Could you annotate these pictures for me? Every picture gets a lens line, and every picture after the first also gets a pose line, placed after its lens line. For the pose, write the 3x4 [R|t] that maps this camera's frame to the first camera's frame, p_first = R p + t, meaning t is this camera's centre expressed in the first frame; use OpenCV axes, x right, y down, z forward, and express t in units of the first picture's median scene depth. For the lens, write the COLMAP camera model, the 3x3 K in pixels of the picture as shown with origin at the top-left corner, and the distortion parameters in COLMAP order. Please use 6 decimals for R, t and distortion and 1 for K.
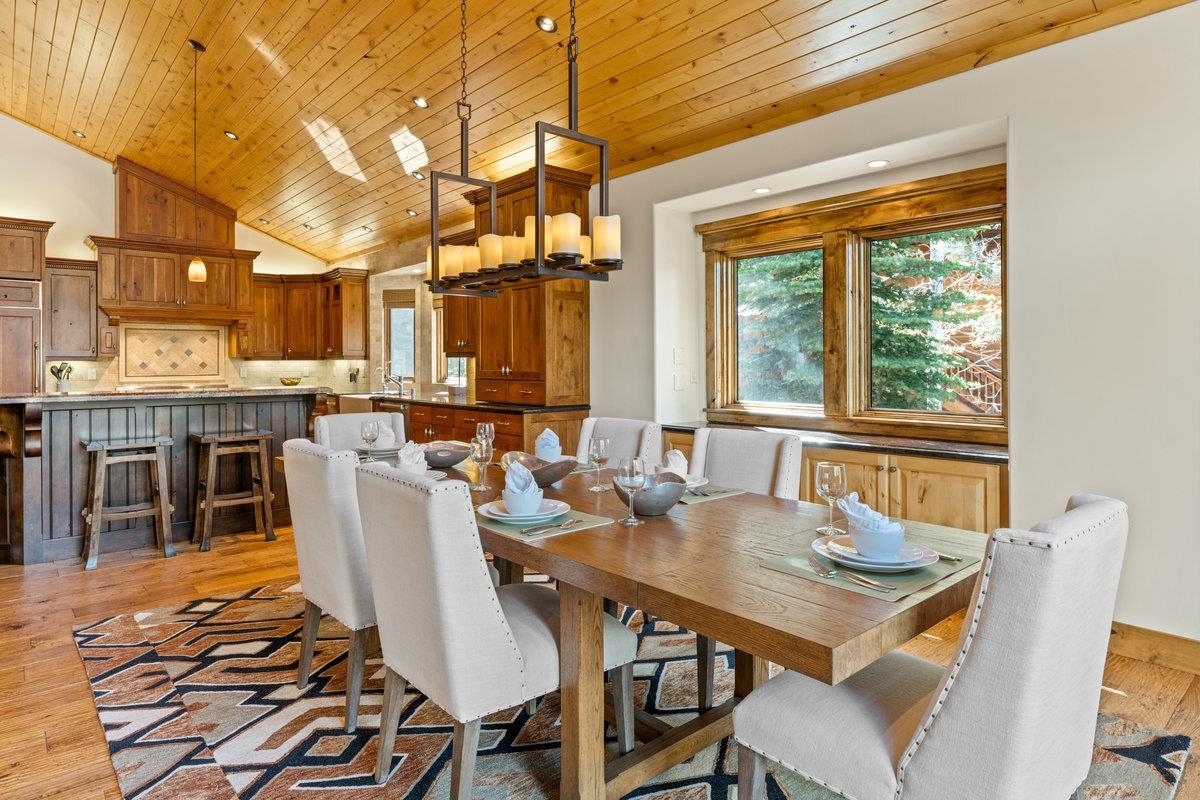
lens RADIAL K [[684.3, 0, 599.2], [0, 684.3, 362.3], [0, 0, 1]] dist [-0.000066, 0.000193]
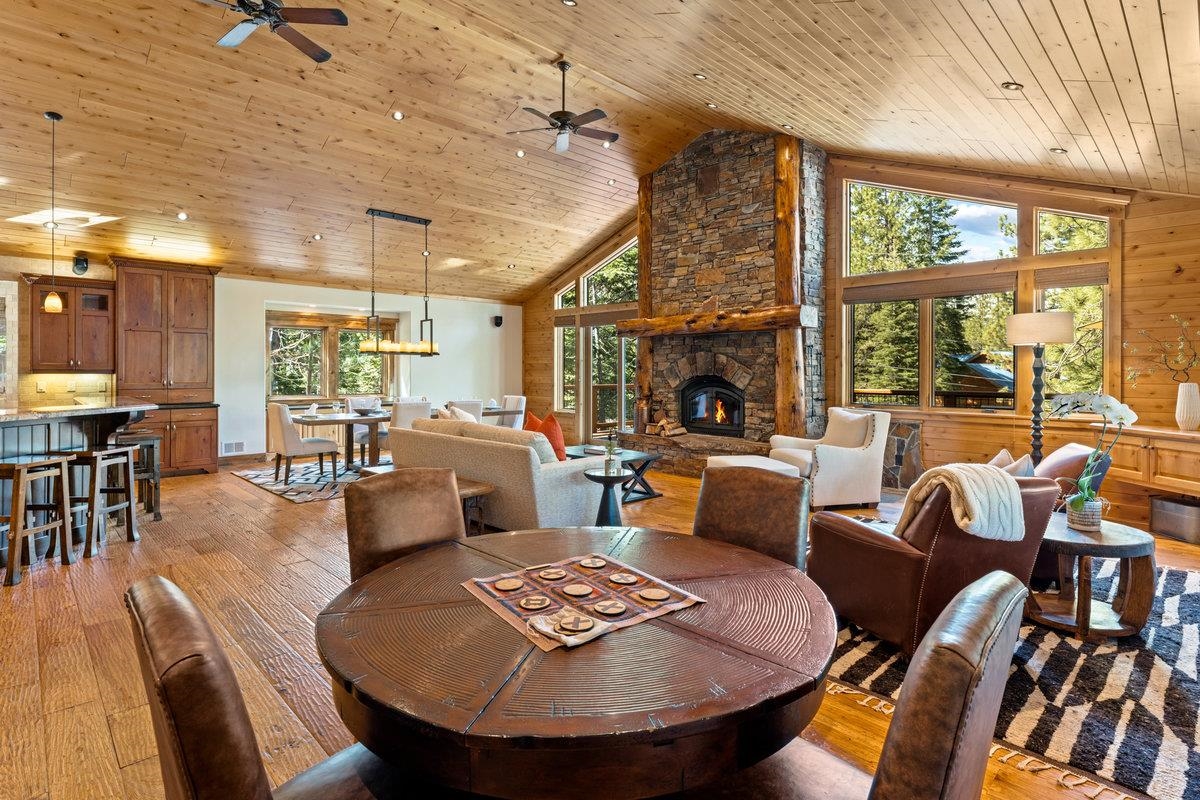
lens RADIAL K [[601.0, 0, 595.0], [0, 601.0, 373.7], [0, 0, 1]] dist [0.000971, 0.000238]
pose [[-0.049949, 0.001007, 0.998751, -1.064164], [-0.003366, 0.999994, -0.001177, -0.007290], [-0.998746, -0.003420, -0.049945, 0.062538]]
